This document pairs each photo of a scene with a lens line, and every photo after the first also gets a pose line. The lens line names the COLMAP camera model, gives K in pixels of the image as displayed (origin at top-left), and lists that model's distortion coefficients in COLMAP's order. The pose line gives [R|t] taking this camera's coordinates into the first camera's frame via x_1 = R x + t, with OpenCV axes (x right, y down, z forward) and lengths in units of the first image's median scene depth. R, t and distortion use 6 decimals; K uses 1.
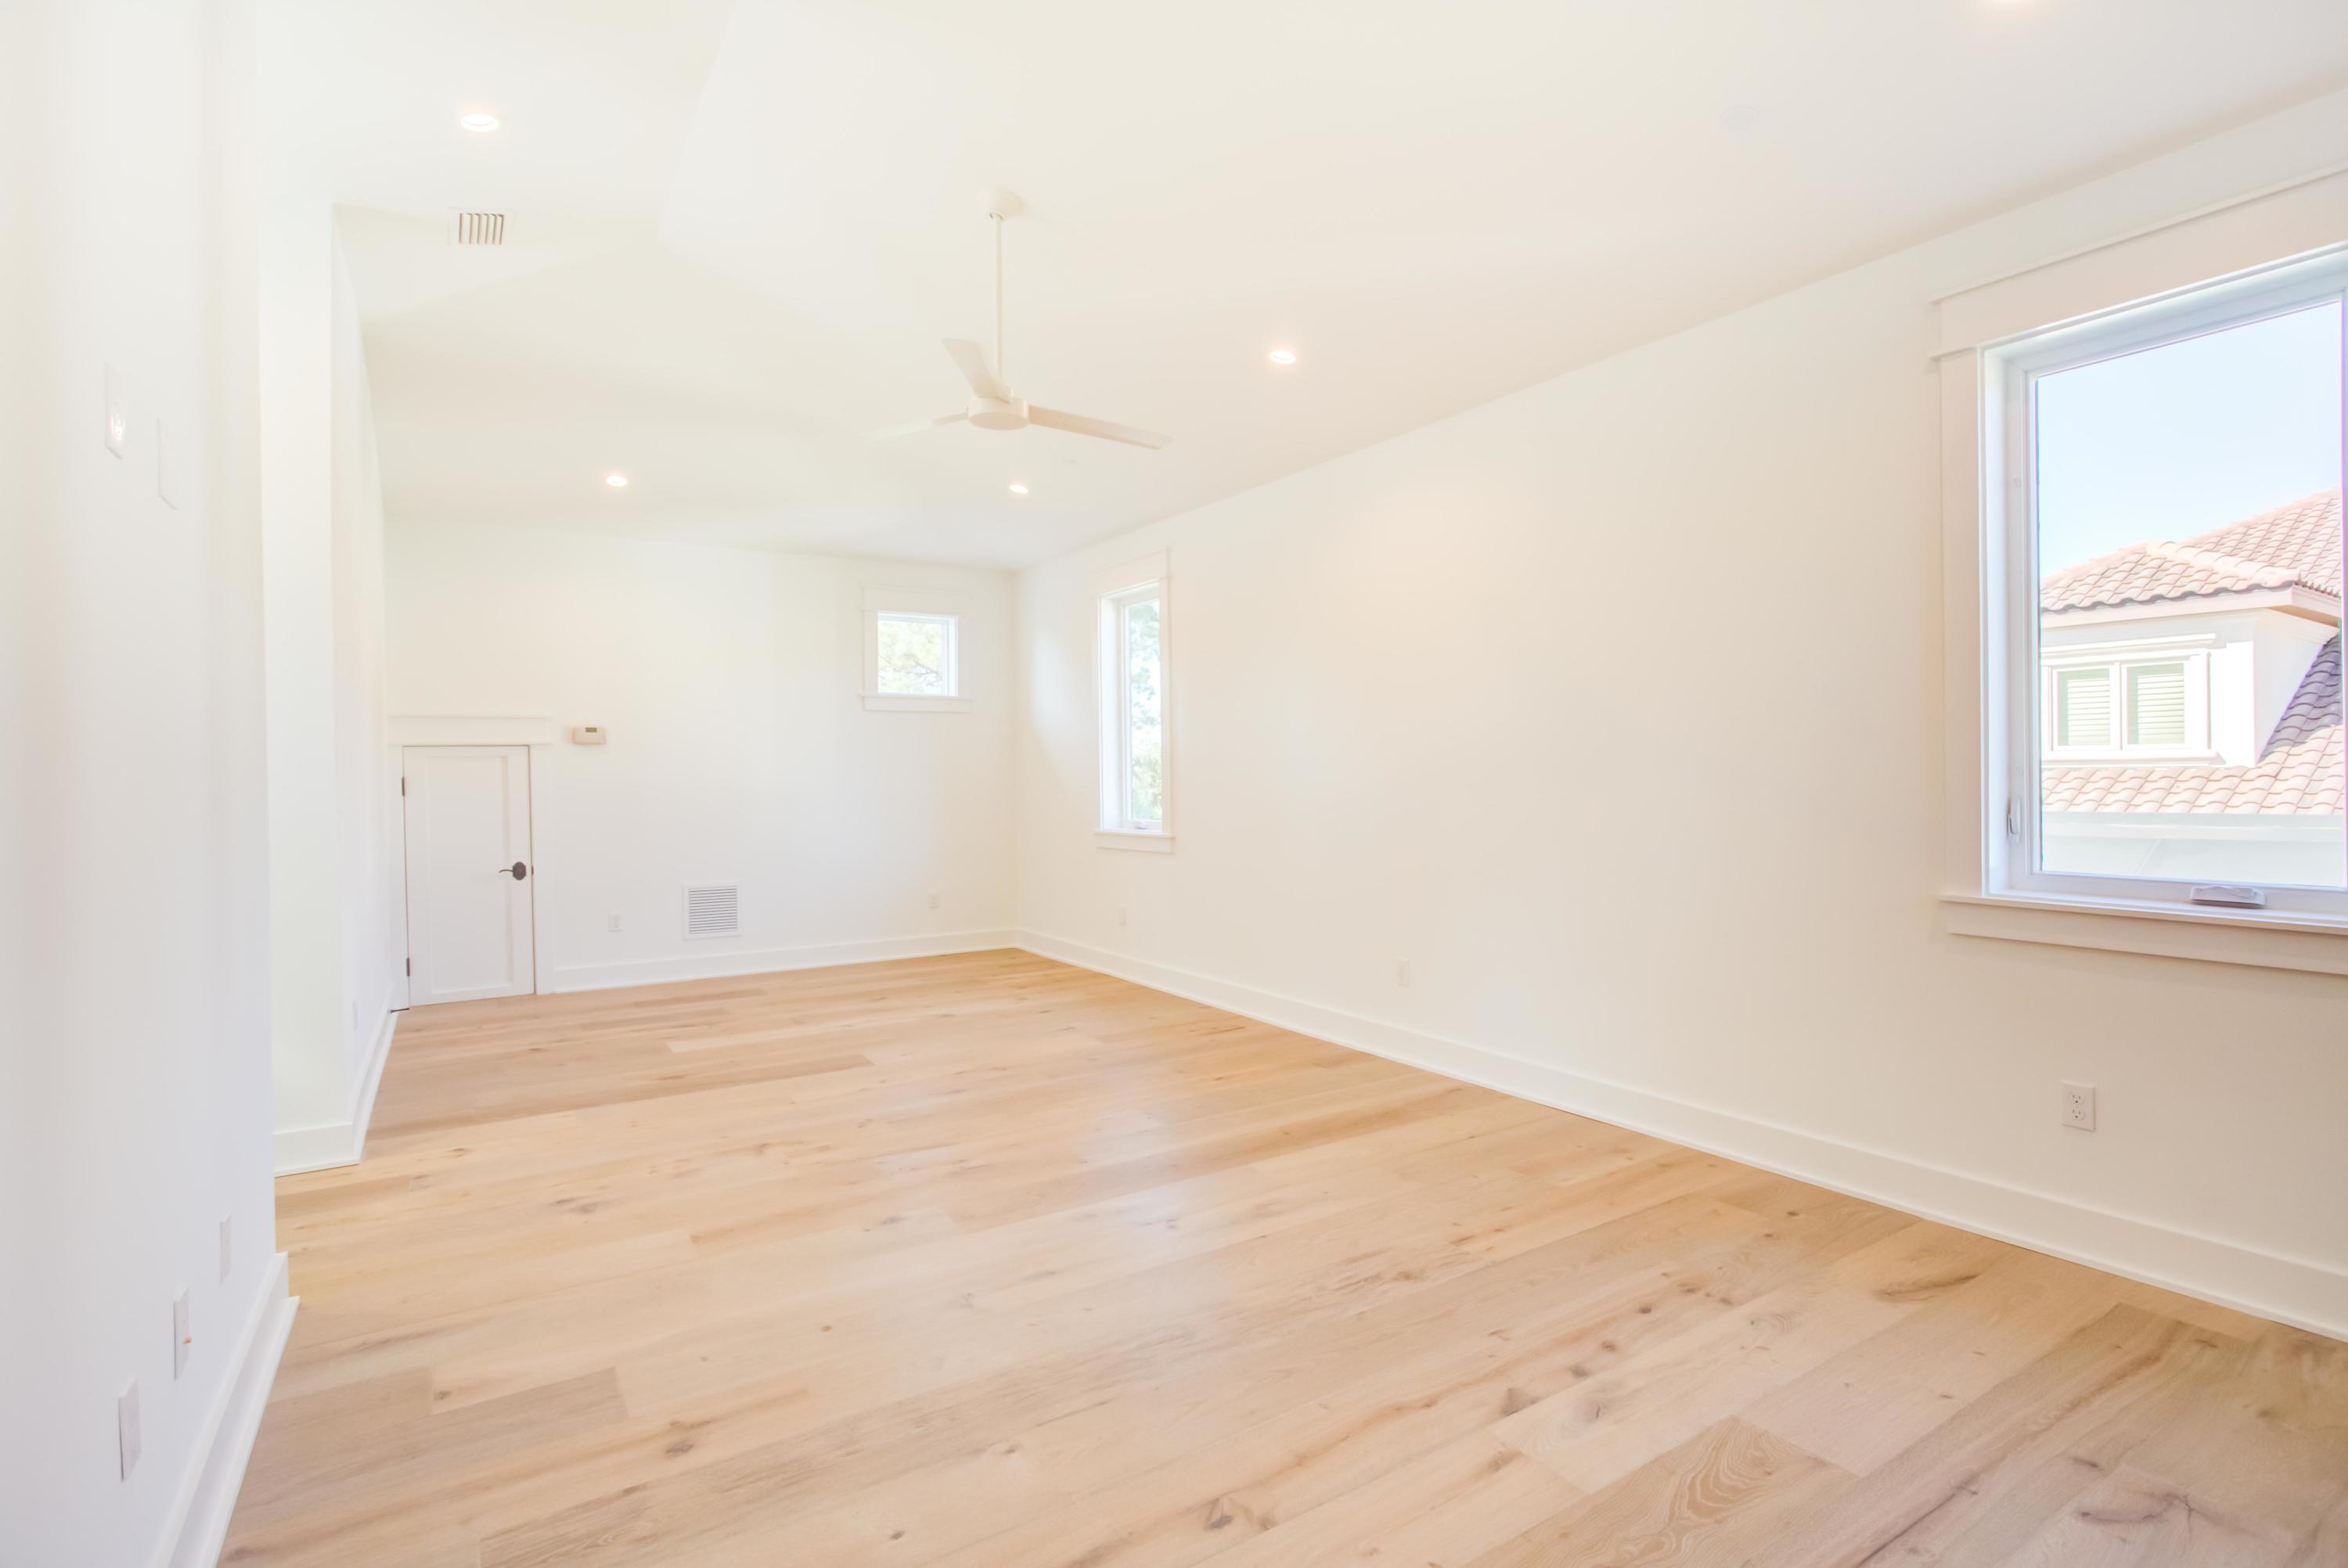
lens RADIAL K [[1132.2, 0, 1166.4], [0, 1132.2, 778.2], [0, 0, 1]] dist [-0.015433, 0.009363]
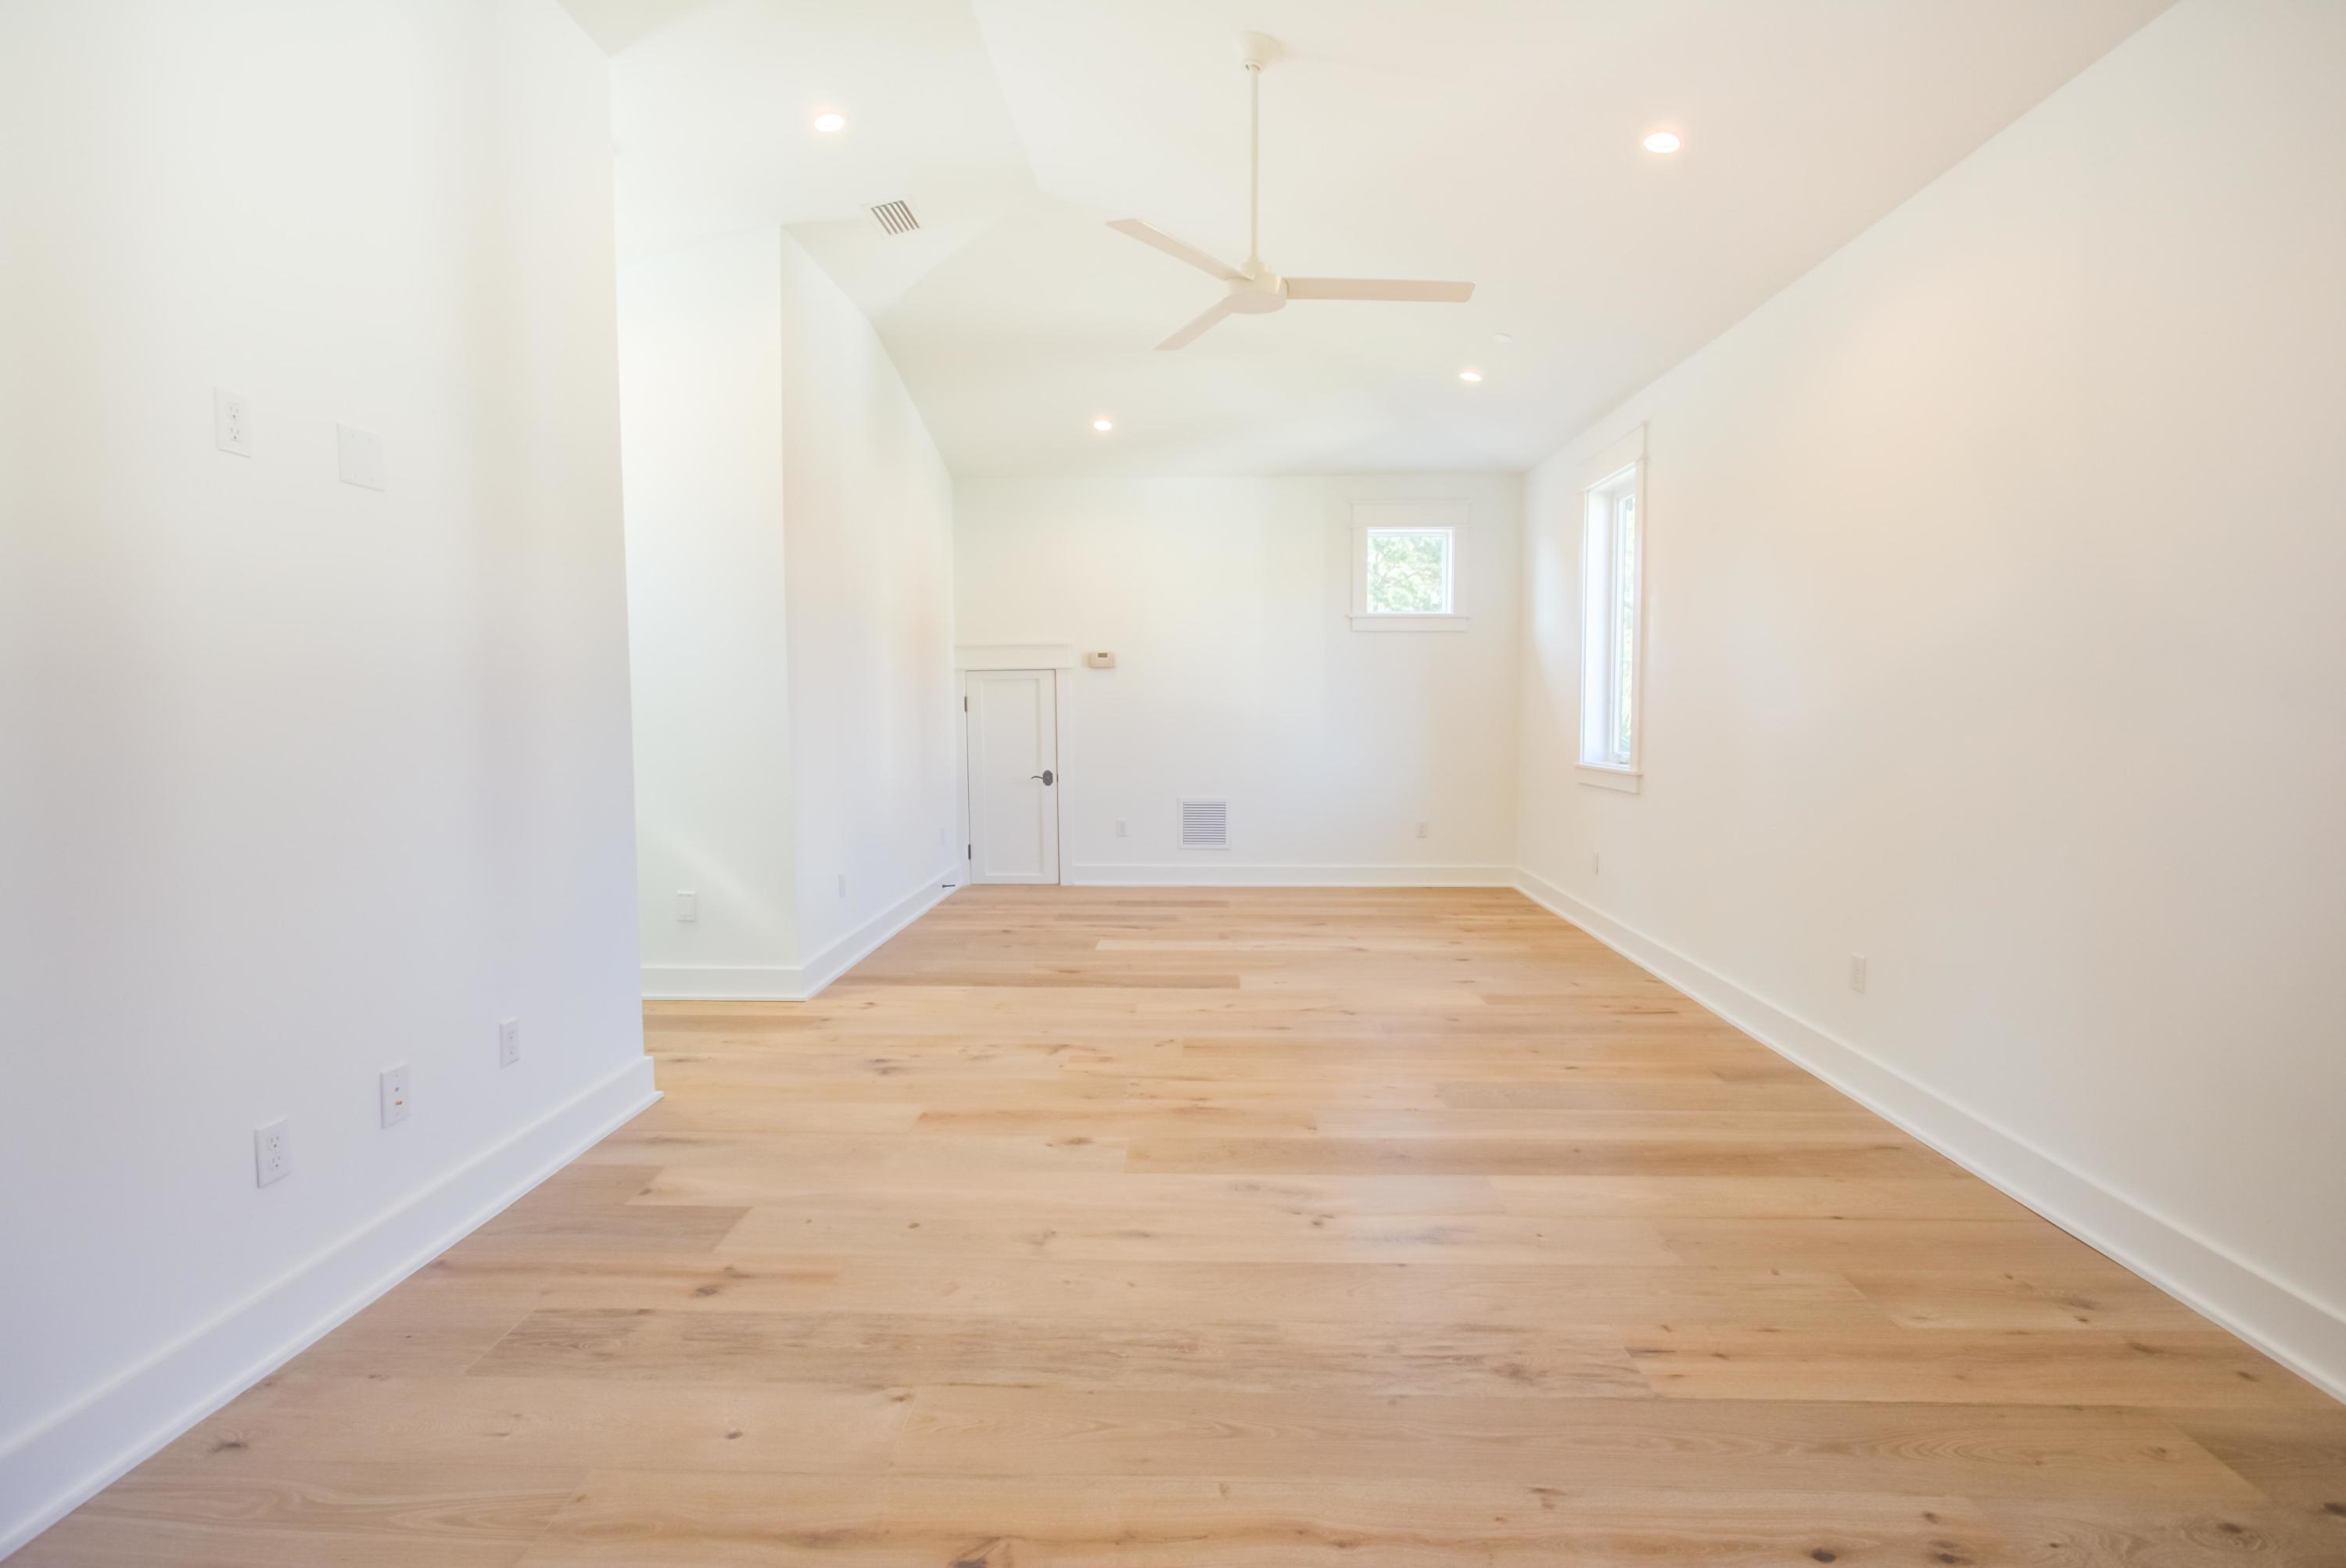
lens RADIAL K [[1122.0, 0, 1160.2], [0, 1122.0, 776.9], [0, 0, 1]] dist [-0.016415, 0.008909]
pose [[0.820810, 0.047542, -0.569220, 0.309707], [-0.009623, 0.997540, 0.069440, -0.000456], [0.571121, -0.051520, 0.819248, 0.206058]]
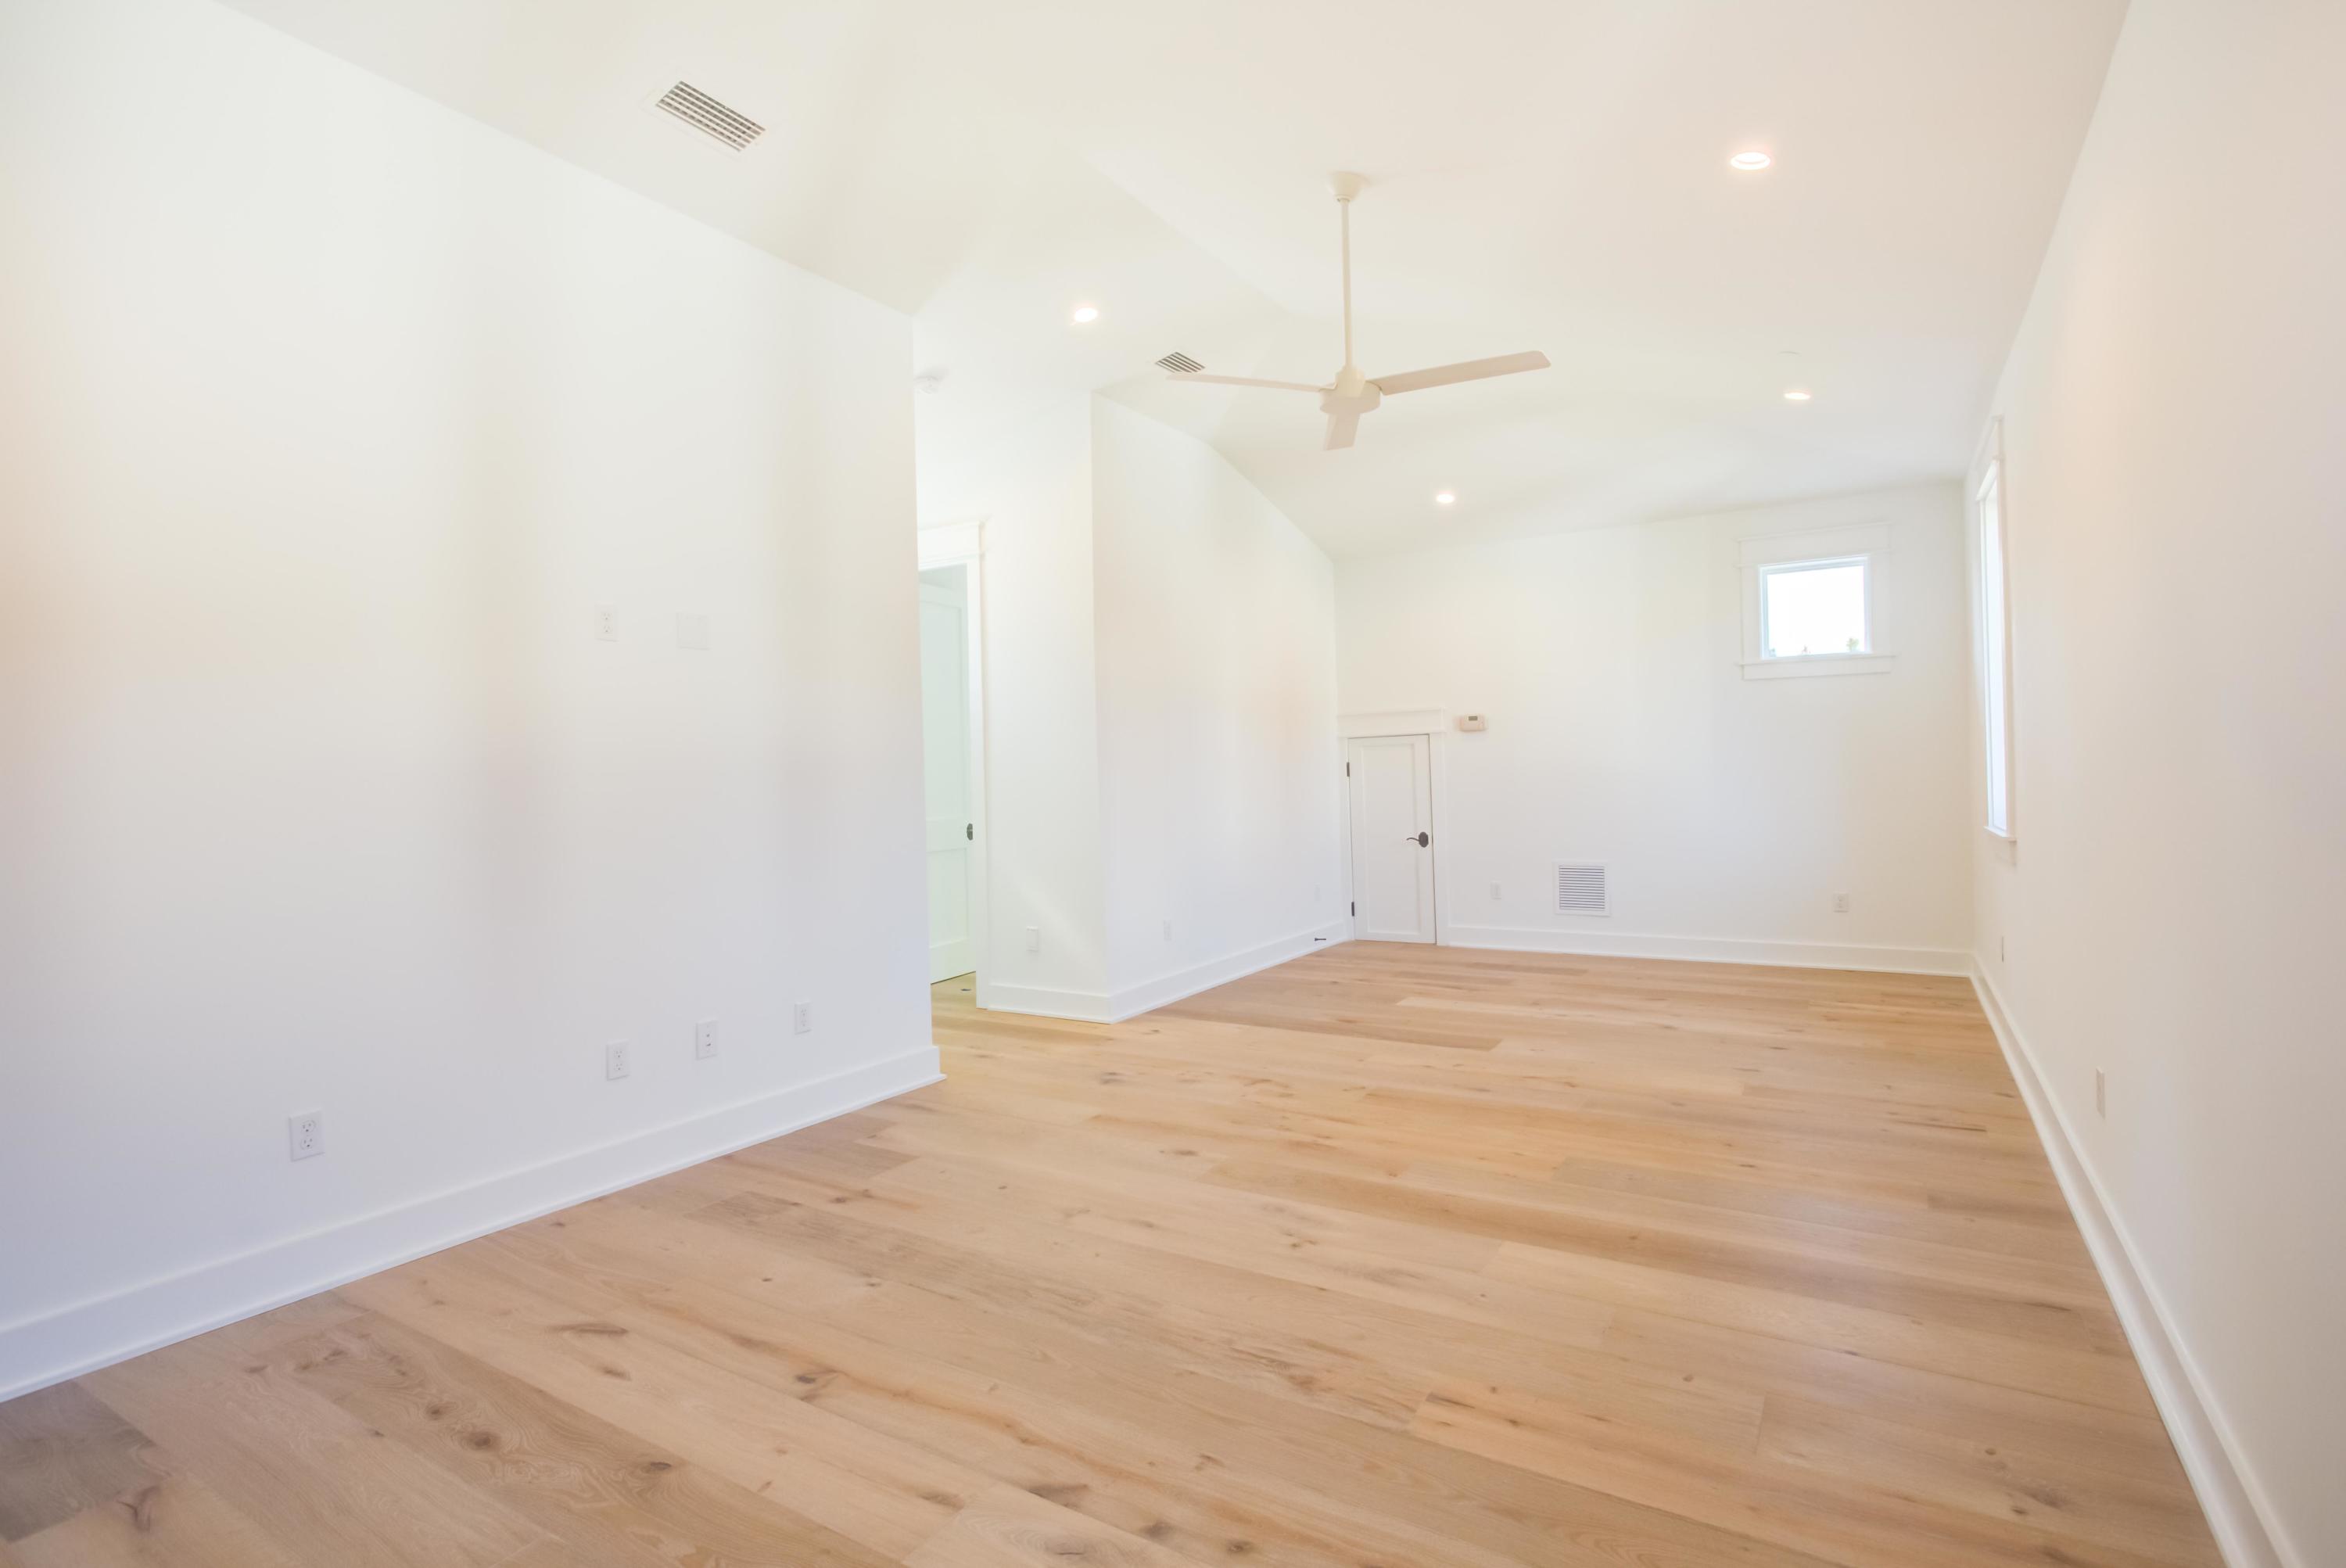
lens RADIAL K [[1122.0, 0, 1160.2], [0, 1122.0, 776.9], [0, 0, 1]] dist [-0.016415, 0.008909]
pose [[0.427365, 0.003471, -0.904072, 0.657974], [0.017115, 0.999782, 0.011929, -0.005466], [0.903917, -0.020571, 0.427213, 0.417719]]
